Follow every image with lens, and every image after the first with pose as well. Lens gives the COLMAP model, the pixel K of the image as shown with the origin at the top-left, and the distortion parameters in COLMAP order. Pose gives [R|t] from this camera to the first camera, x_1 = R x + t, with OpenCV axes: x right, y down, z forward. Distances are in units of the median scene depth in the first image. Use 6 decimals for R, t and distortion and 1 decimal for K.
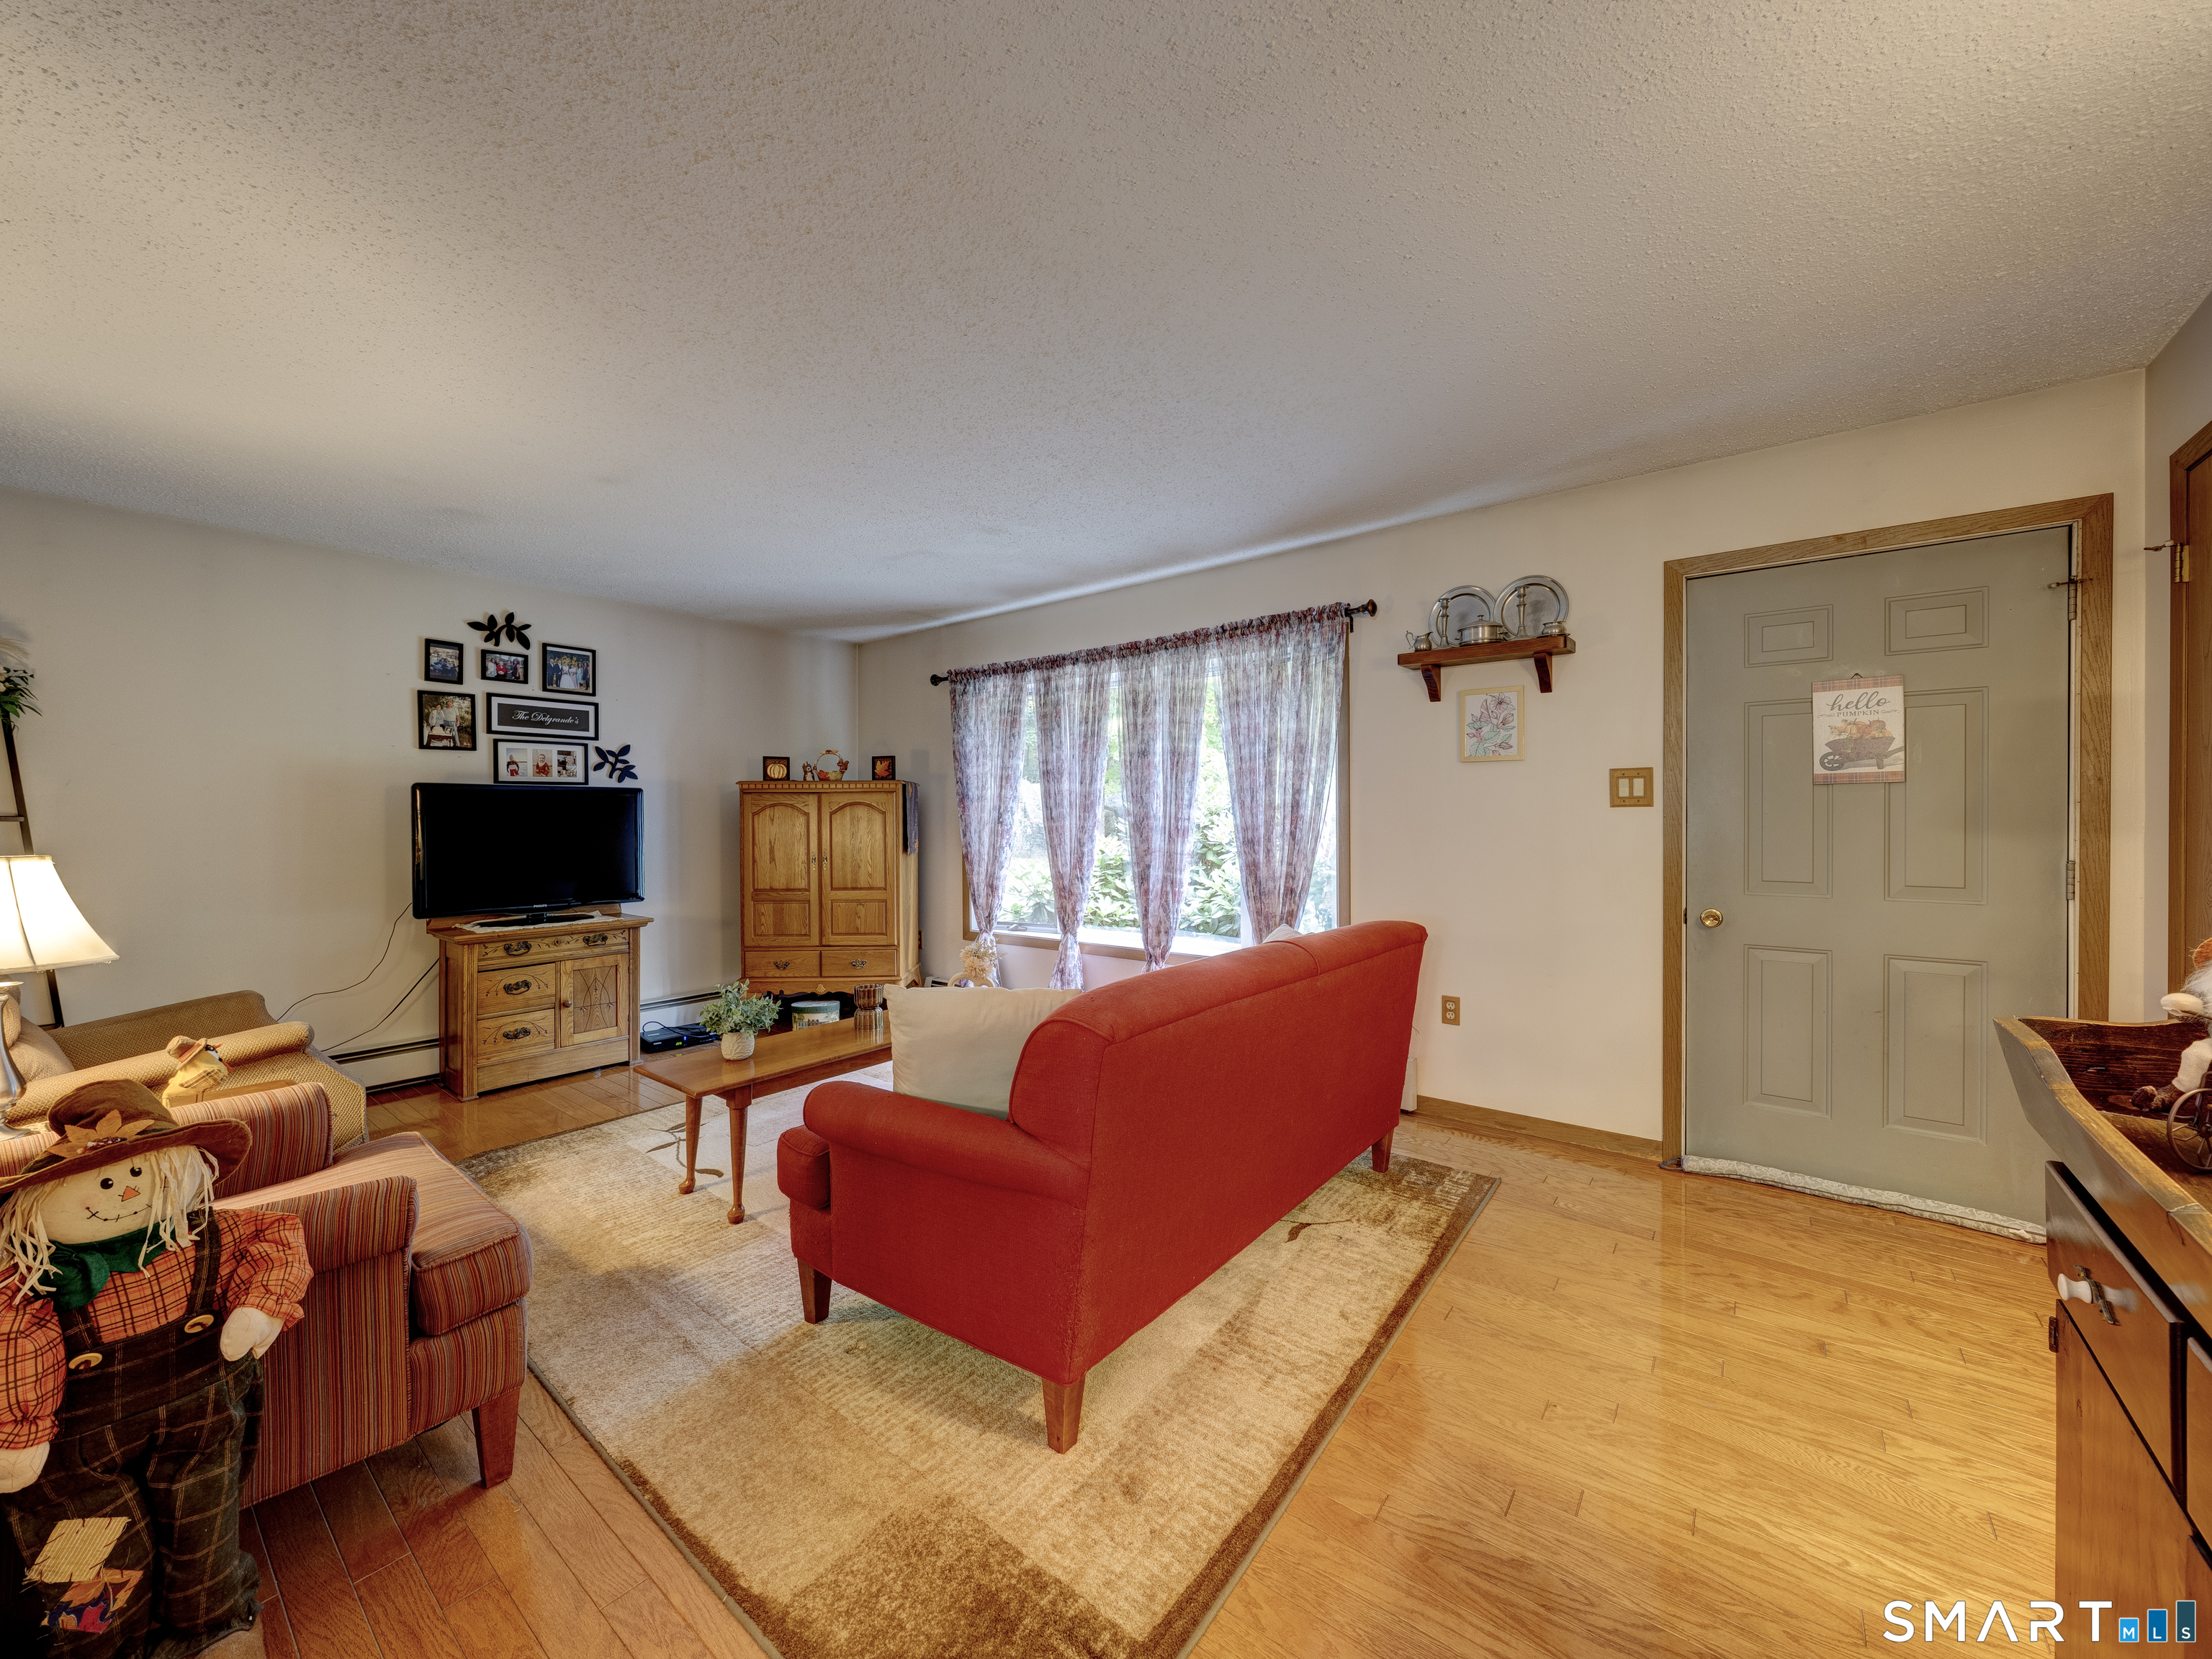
lens RADIAL K [[841.1, 0, 1101.2], [0, 841.1, 825.1], [0, 0, 1]] dist [0.000279, 0.000092]
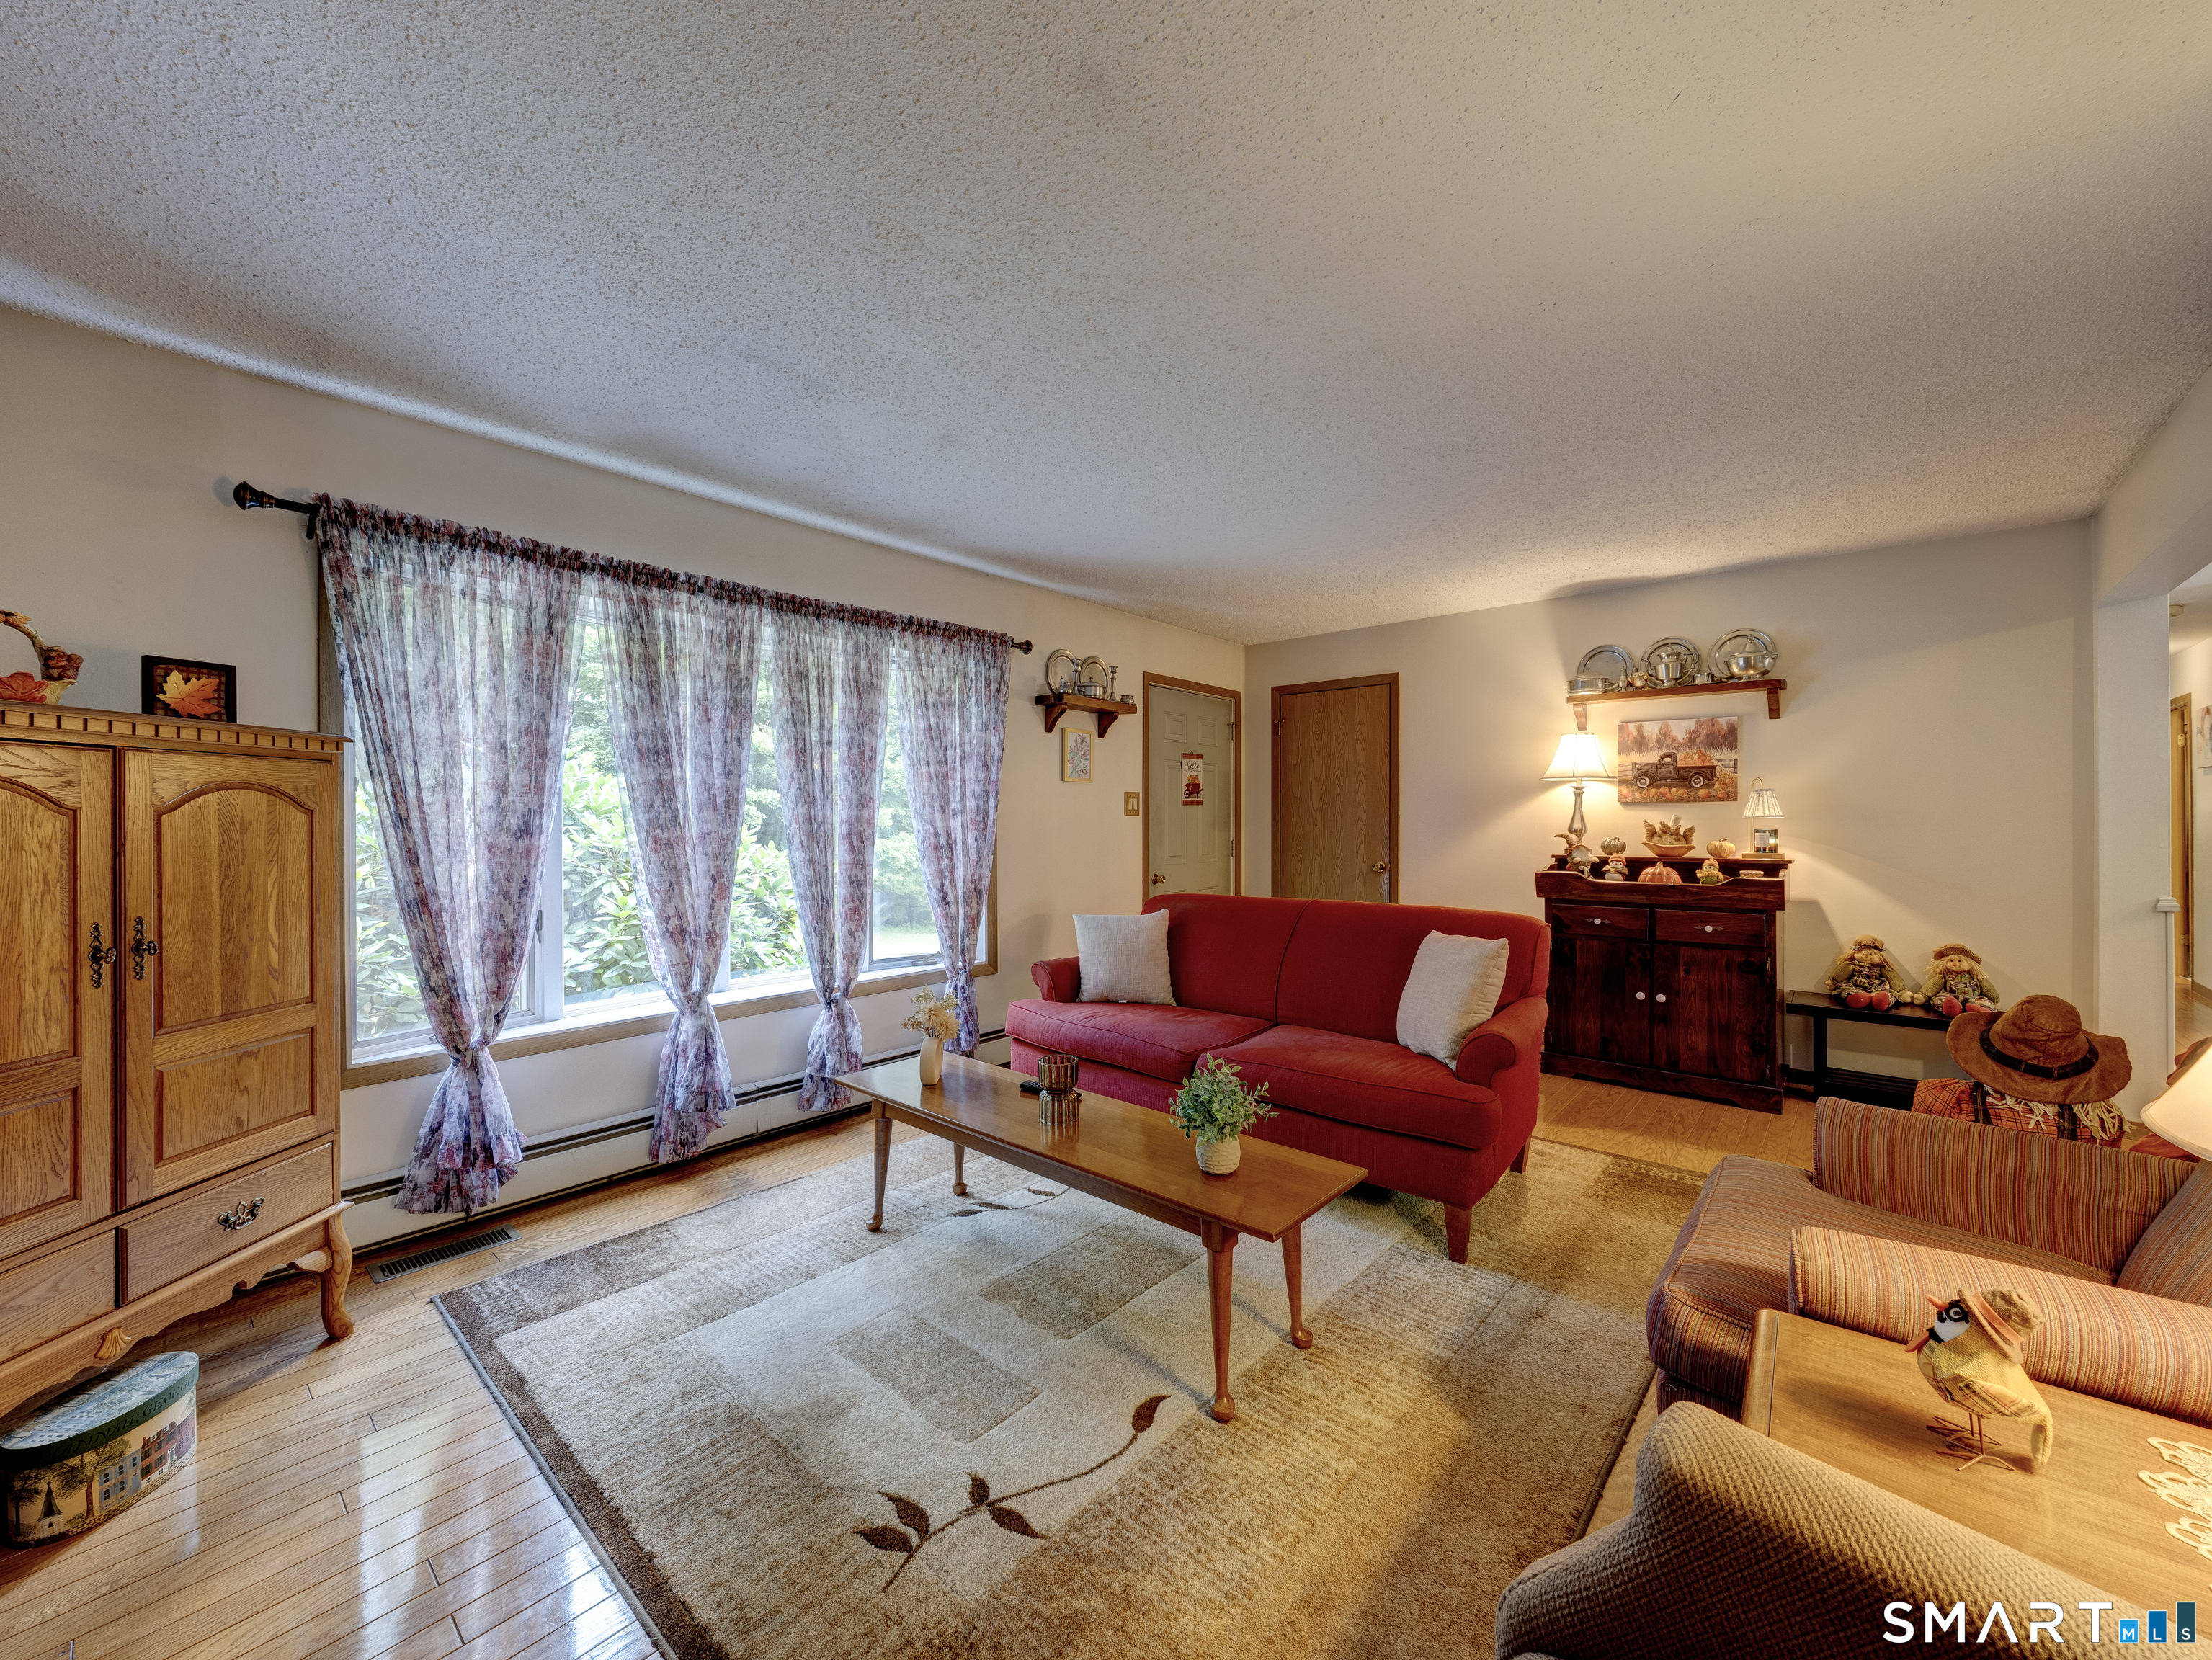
lens RADIAL K [[870.9, 0, 1099.9], [0, 870.9, 824.2], [0, 0, 1]] dist [-0.006646, 0.000457]
pose [[0.058879, 0.002601, 0.998262, -0.728209], [0.015778, 0.999869, -0.003536, -0.000961], [-0.998140, 0.015959, 0.058830, 0.667492]]
